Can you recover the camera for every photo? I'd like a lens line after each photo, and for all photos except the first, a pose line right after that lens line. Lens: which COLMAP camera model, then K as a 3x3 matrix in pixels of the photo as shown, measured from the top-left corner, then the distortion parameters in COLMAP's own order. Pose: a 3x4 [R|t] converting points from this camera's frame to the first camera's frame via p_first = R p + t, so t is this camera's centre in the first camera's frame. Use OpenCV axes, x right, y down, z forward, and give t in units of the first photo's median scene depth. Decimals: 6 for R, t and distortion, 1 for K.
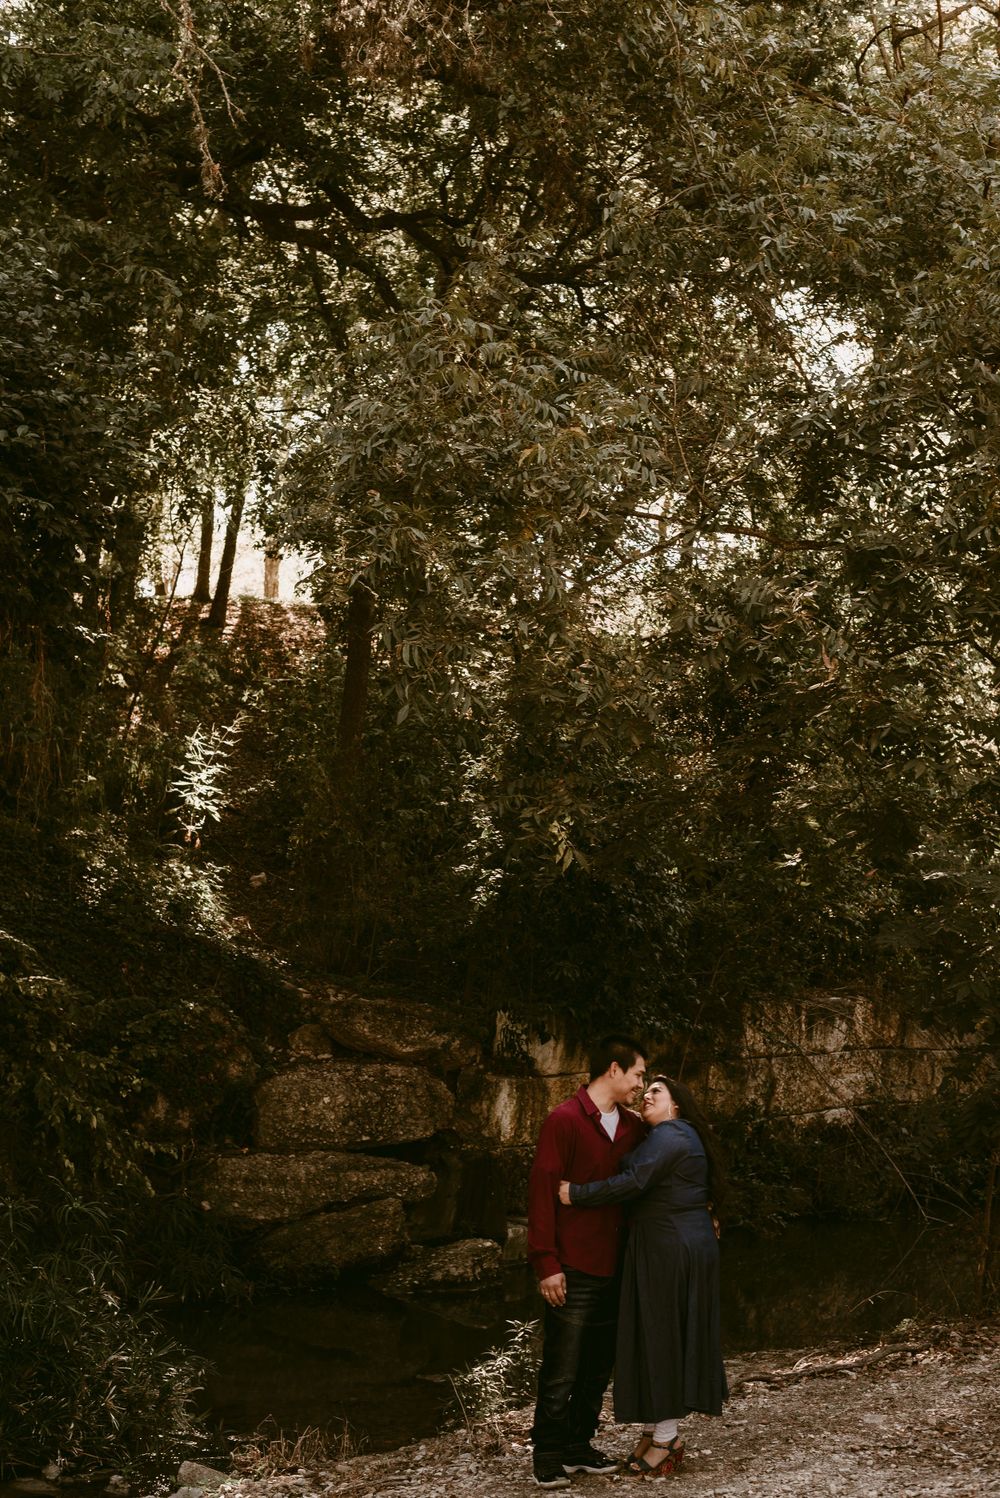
lens RADIAL K [[2237.9, 0, 505.0], [0, 2237.9, 799.0], [0, 0, 1]] dist [-0.103185, 0.030137]
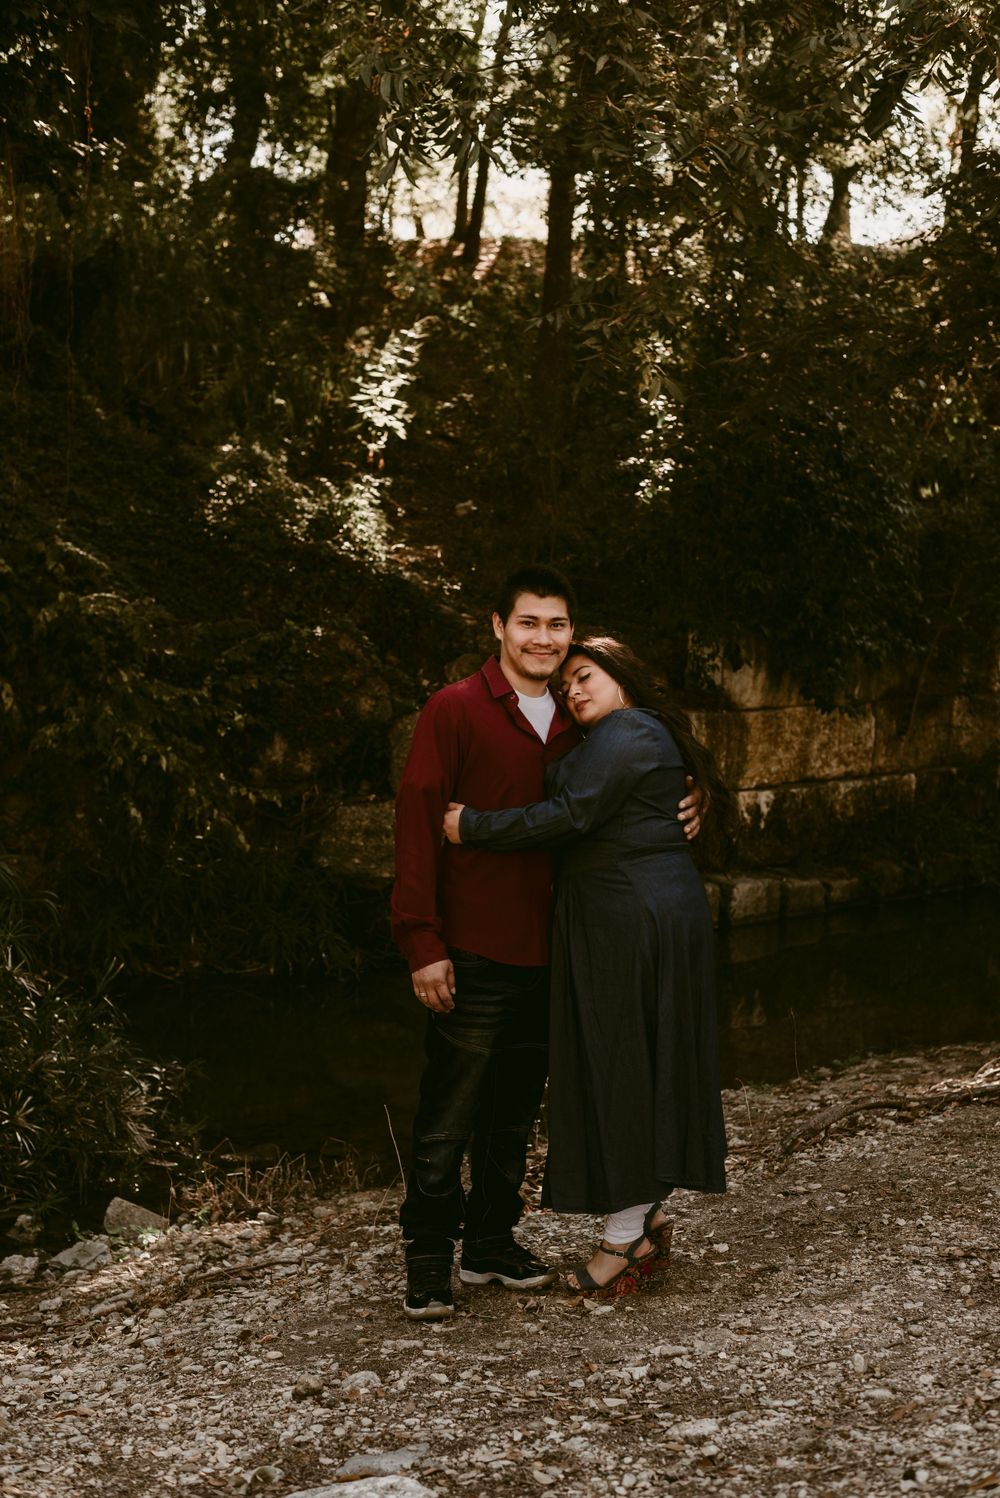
lens RADIAL K [[2155.9, 0, 500.0], [0, 2155.9, 749.0], [0, 0, 1]] dist [-0.115851, 0.091749]
pose [[0.987873, -0.009486, -0.154974, 0.058797], [0.029067, 0.991784, 0.124581, 0.037417], [0.152519, -0.127575, 0.980032, 0.198577]]
